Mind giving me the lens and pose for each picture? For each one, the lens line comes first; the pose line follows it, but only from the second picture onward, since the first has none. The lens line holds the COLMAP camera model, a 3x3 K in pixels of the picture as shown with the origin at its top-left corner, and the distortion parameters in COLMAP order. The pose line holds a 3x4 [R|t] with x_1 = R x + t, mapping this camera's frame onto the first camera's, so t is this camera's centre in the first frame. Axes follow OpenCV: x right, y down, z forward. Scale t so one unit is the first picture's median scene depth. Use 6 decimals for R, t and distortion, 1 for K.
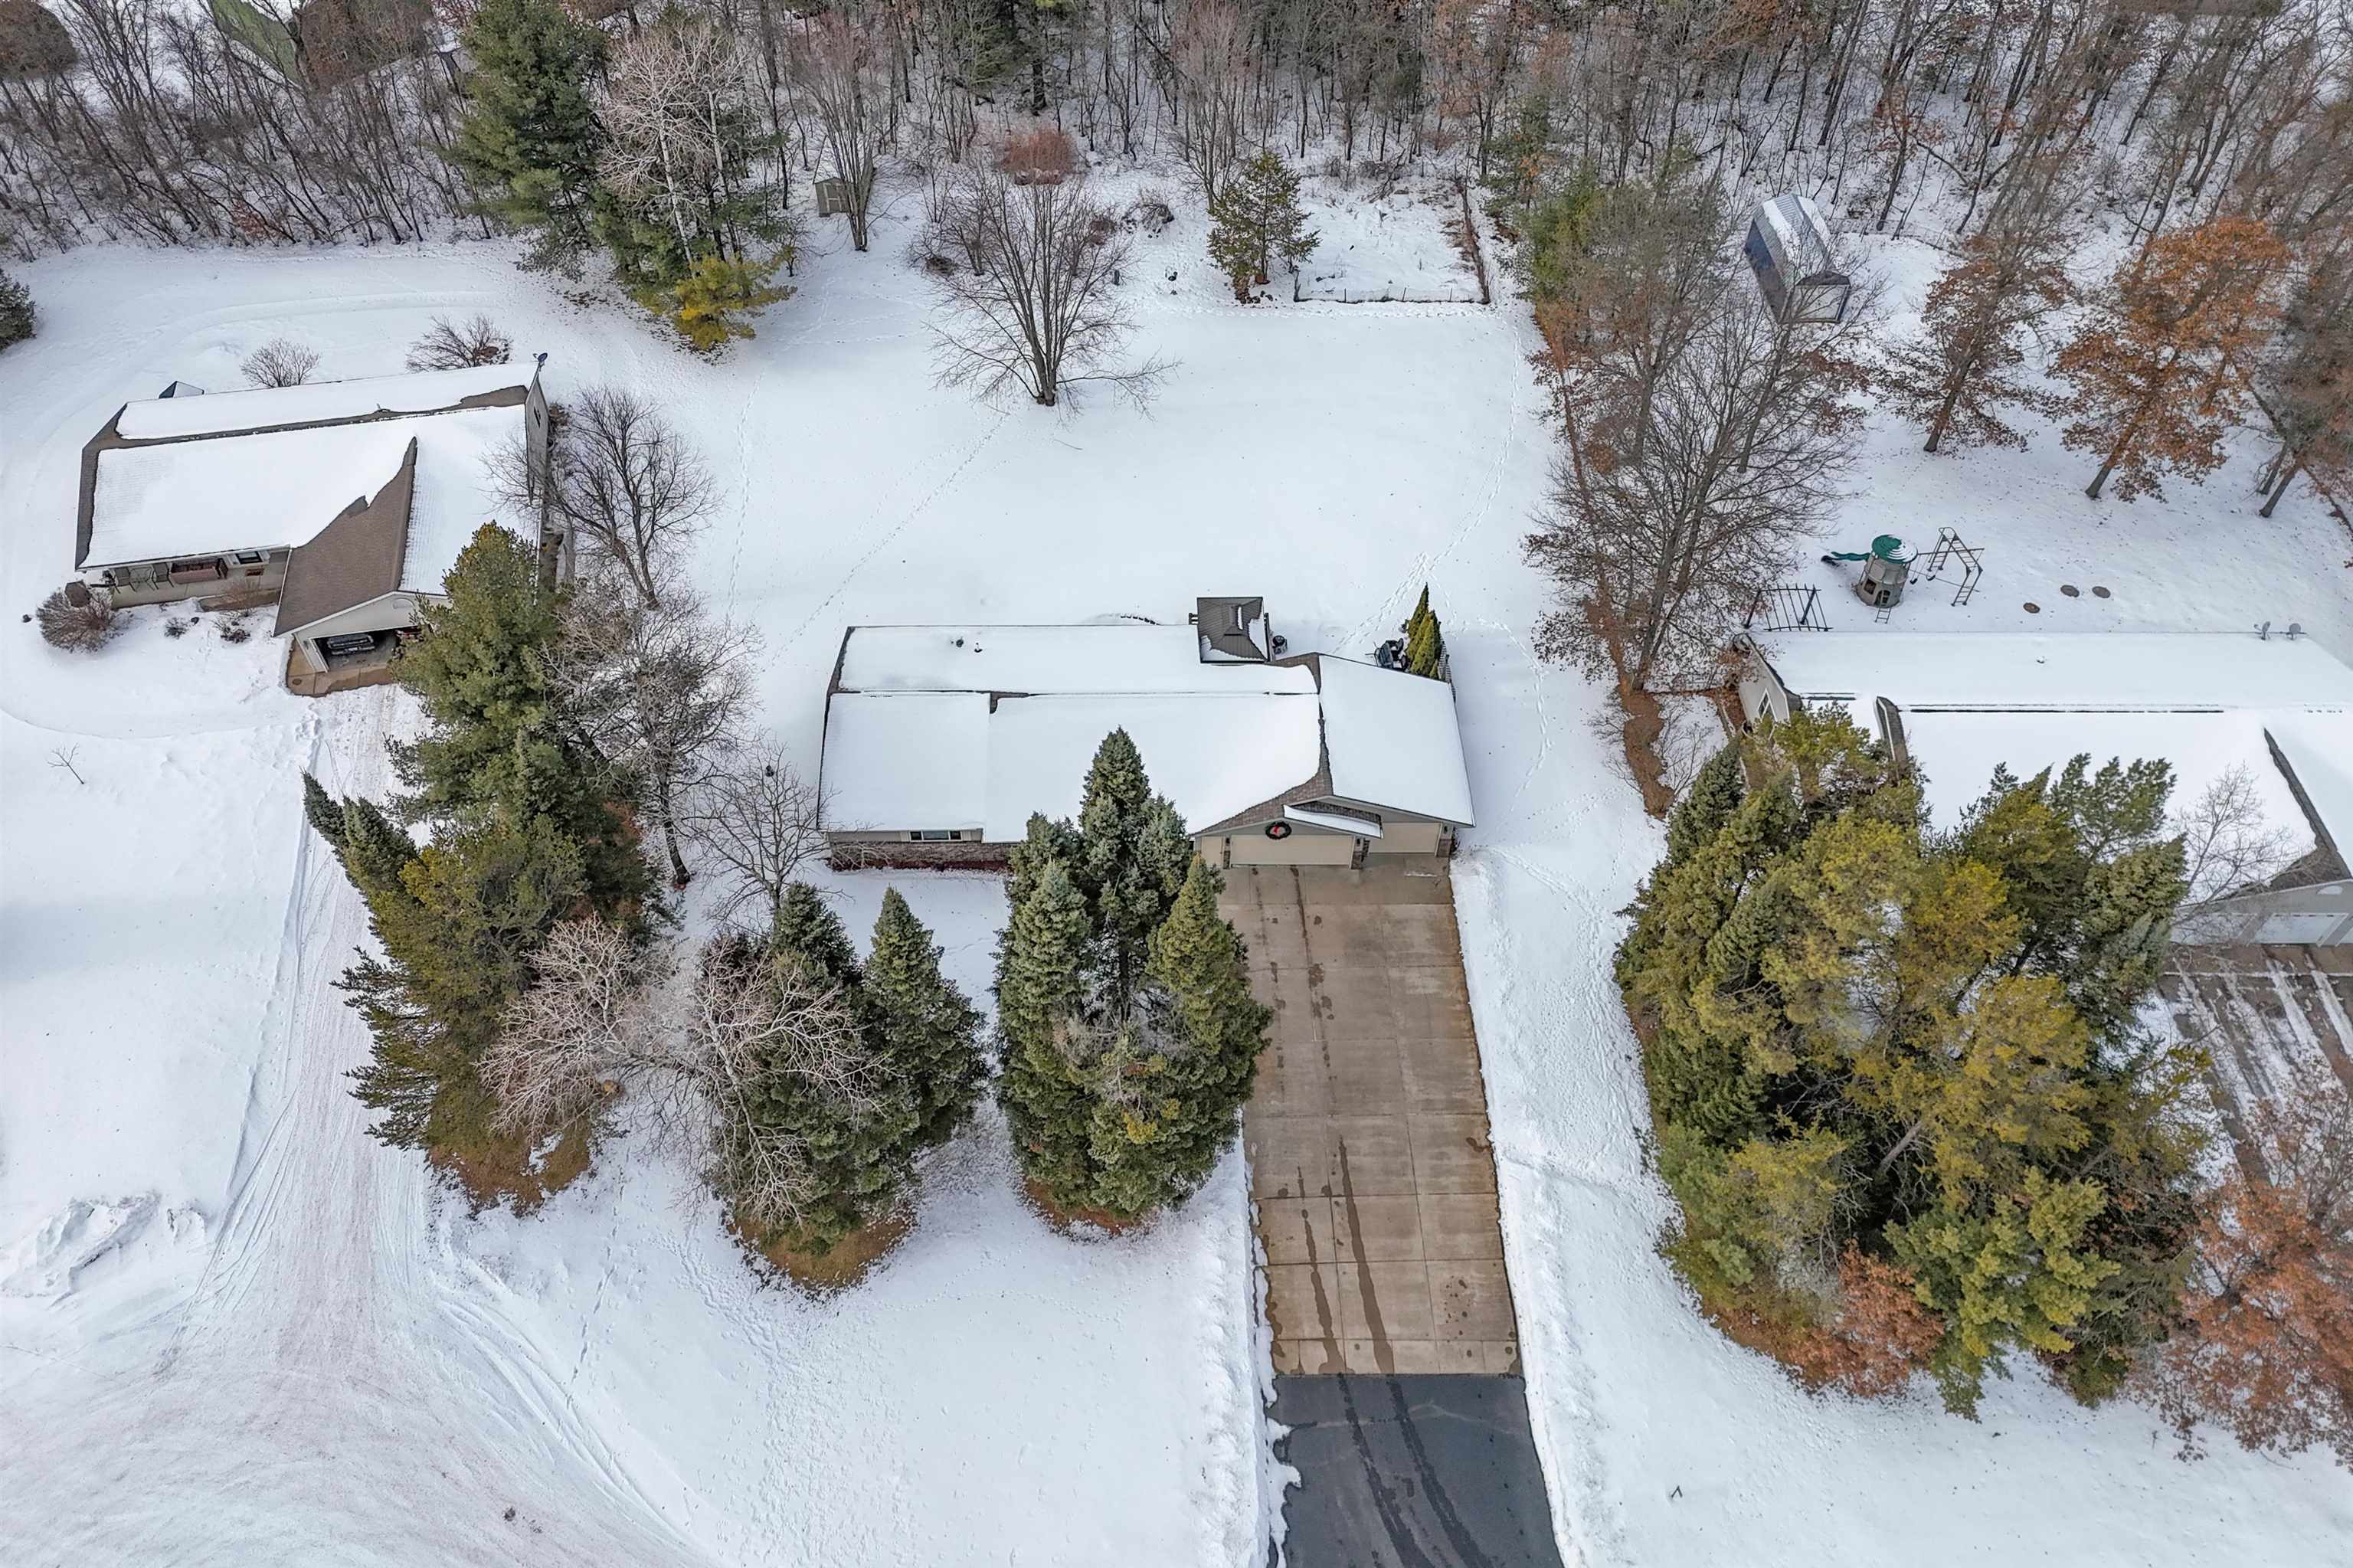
lens RADIAL K [[1732.3, 0, 1167.9], [0, 1732.3, 679.4], [0, 0, 1]] dist [0.066277, -0.046565]
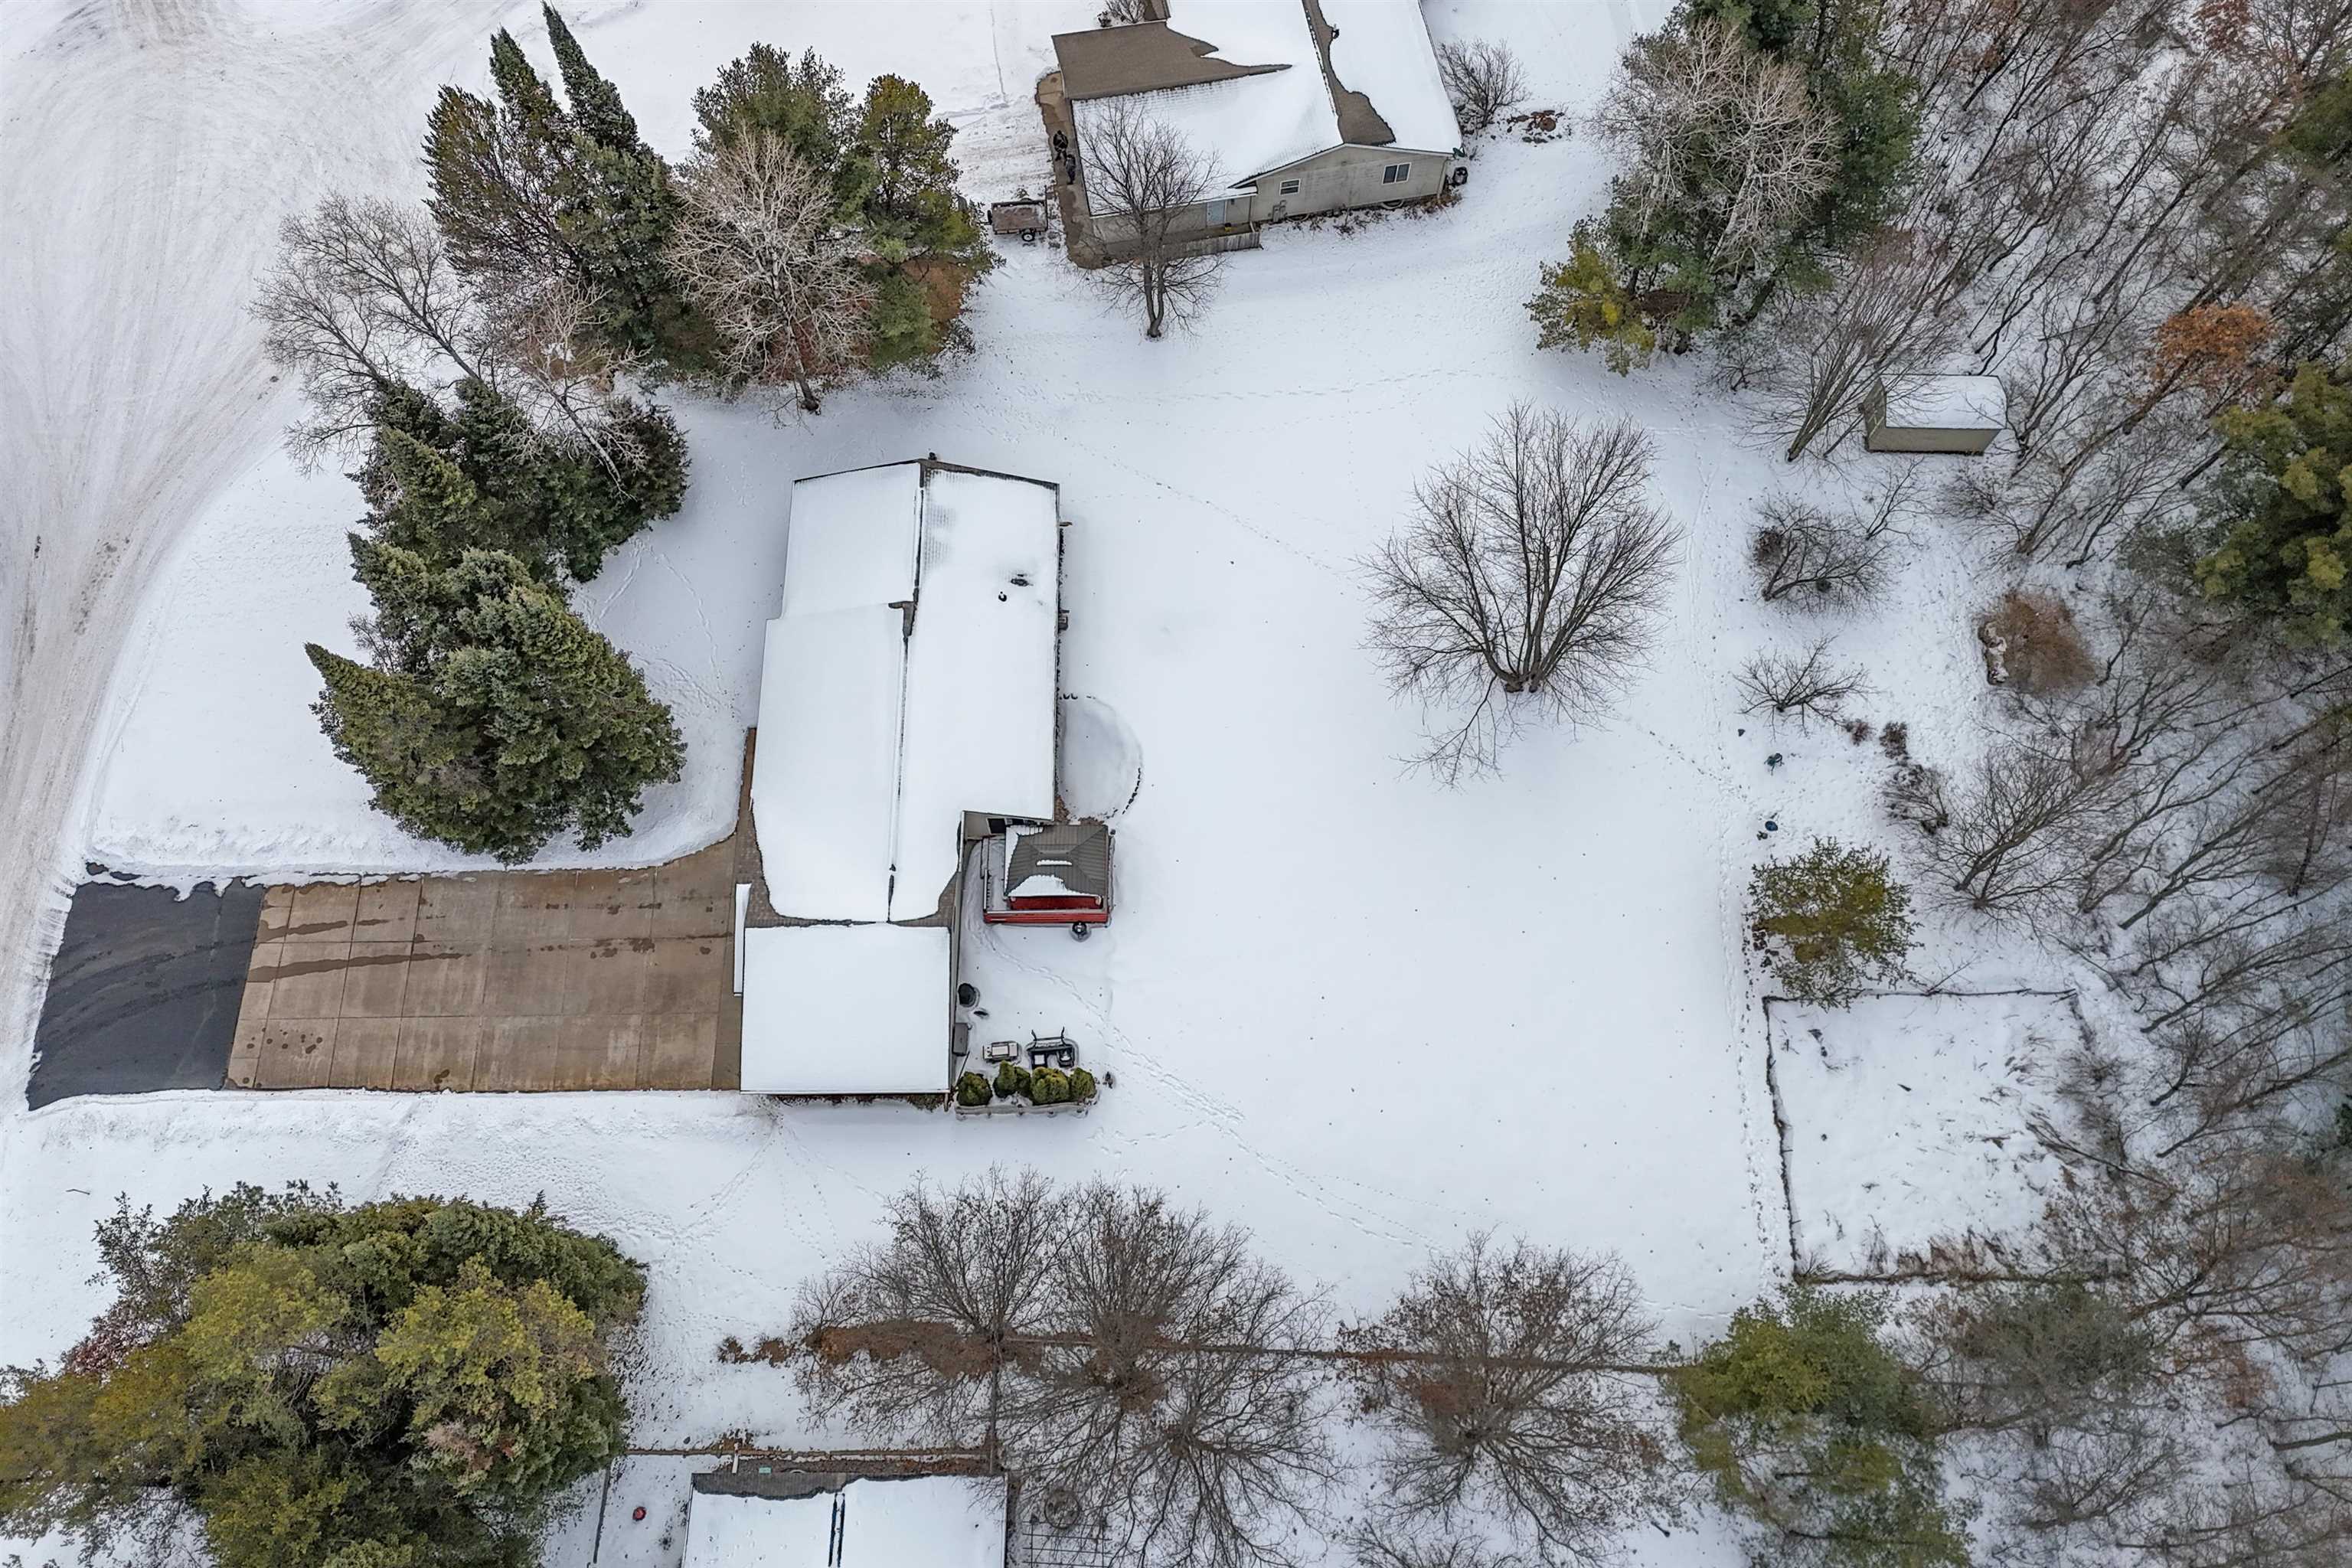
lens RADIAL K [[1724.1, 0, 1168.1], [0, 1724.1, 782.1], [0, 0, 1]] dist [0.064307, -0.044626]
pose [[-0.012502, 0.927401, -0.373860, 0.374343], [-0.746309, 0.240182, 0.620754, -0.717312], [0.665483, 0.286775, 0.689125, 0.472008]]
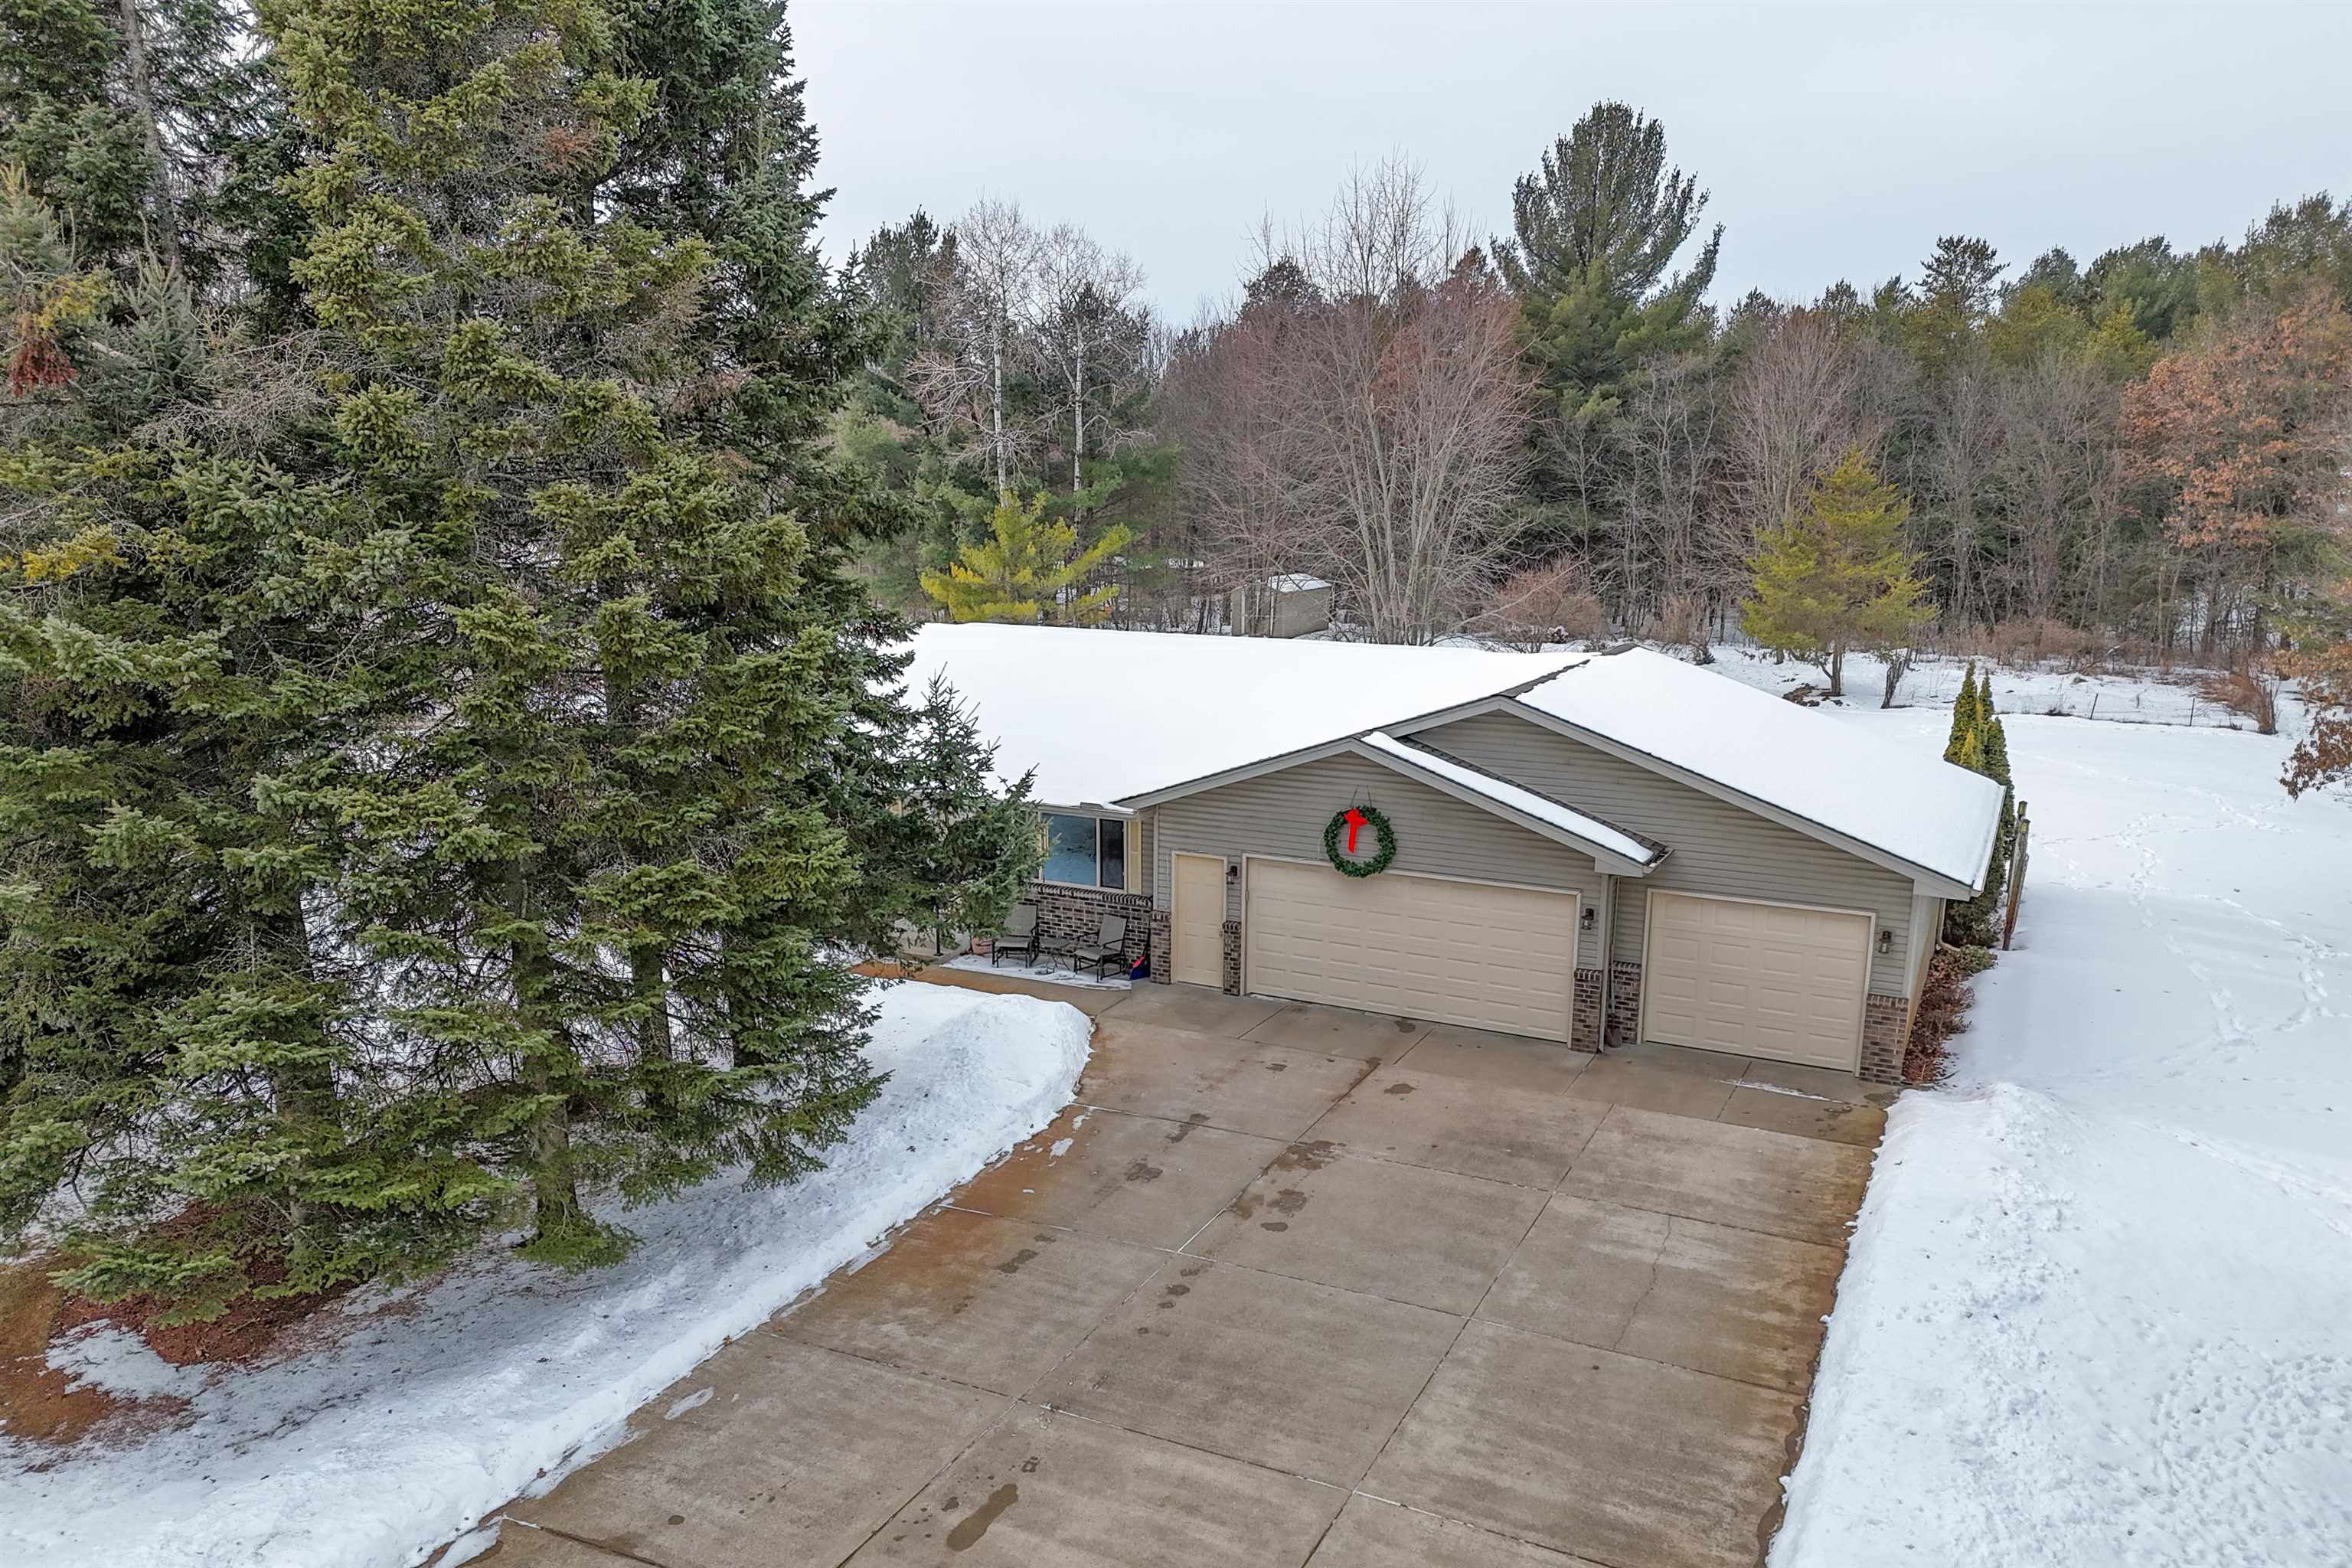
lens RADIAL K [[1739.1, 0, 1166.7], [0, 1739.1, 865.2], [0, 0, 1]] dist [0.093884, -0.101801]
pose [[0.884132, 0.101936, -0.455982, 0.195250], [-0.342716, 0.804805, -0.484598, 0.282671], [0.317579, 0.584720, 0.746489, 0.737665]]
